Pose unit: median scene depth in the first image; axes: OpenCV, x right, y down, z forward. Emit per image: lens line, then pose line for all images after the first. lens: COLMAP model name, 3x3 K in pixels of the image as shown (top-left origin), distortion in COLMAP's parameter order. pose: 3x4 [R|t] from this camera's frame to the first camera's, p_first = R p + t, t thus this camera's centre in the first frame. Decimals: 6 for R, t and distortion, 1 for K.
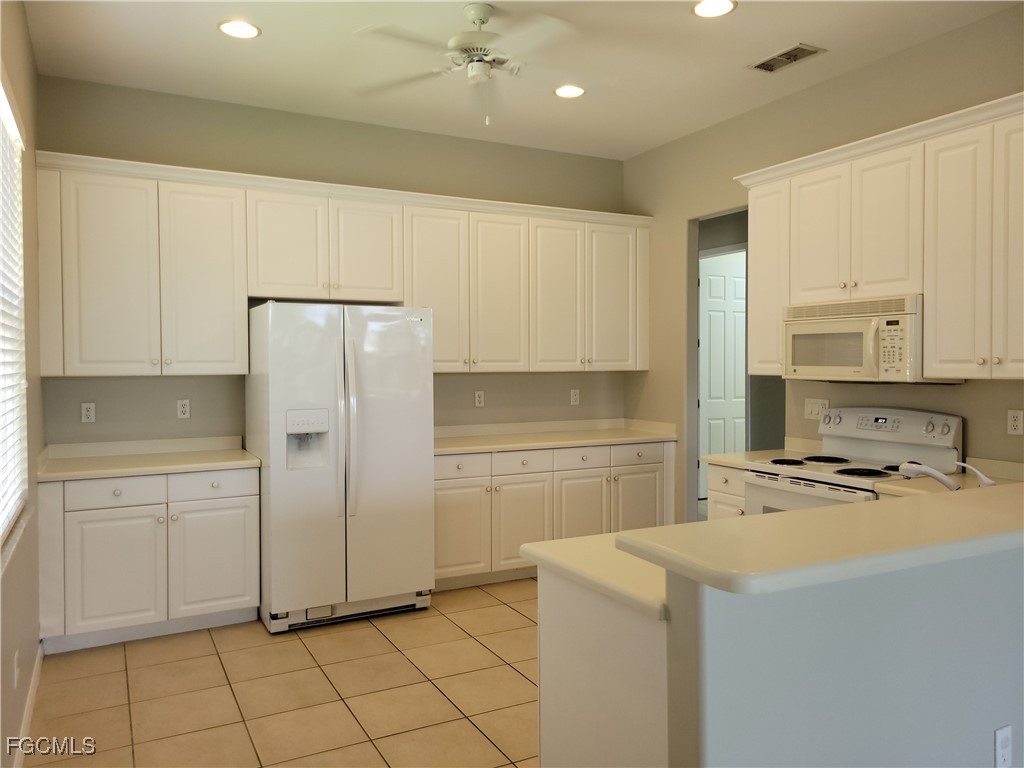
lens RADIAL K [[758.5, 0, 507.7], [0, 758.5, 370.7], [0, 0, 1]] dist [0.034884, -0.003100]
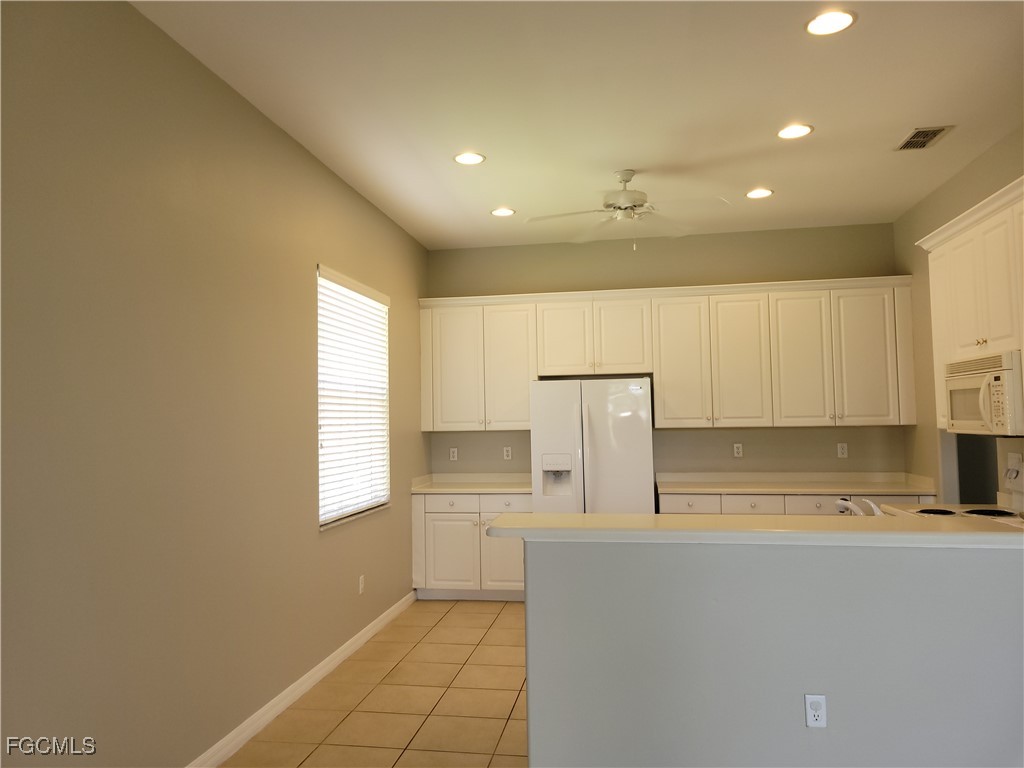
lens RADIAL K [[758.5, 0, 507.7], [0, 758.5, 370.7], [0, 0, 1]] dist [0.034884, -0.003100]
pose [[0.797360, -0.050648, -0.601374, 0.503500], [0.007027, 0.997184, -0.074665, 0.000239], [0.603463, 0.055309, 0.795471, -0.195317]]
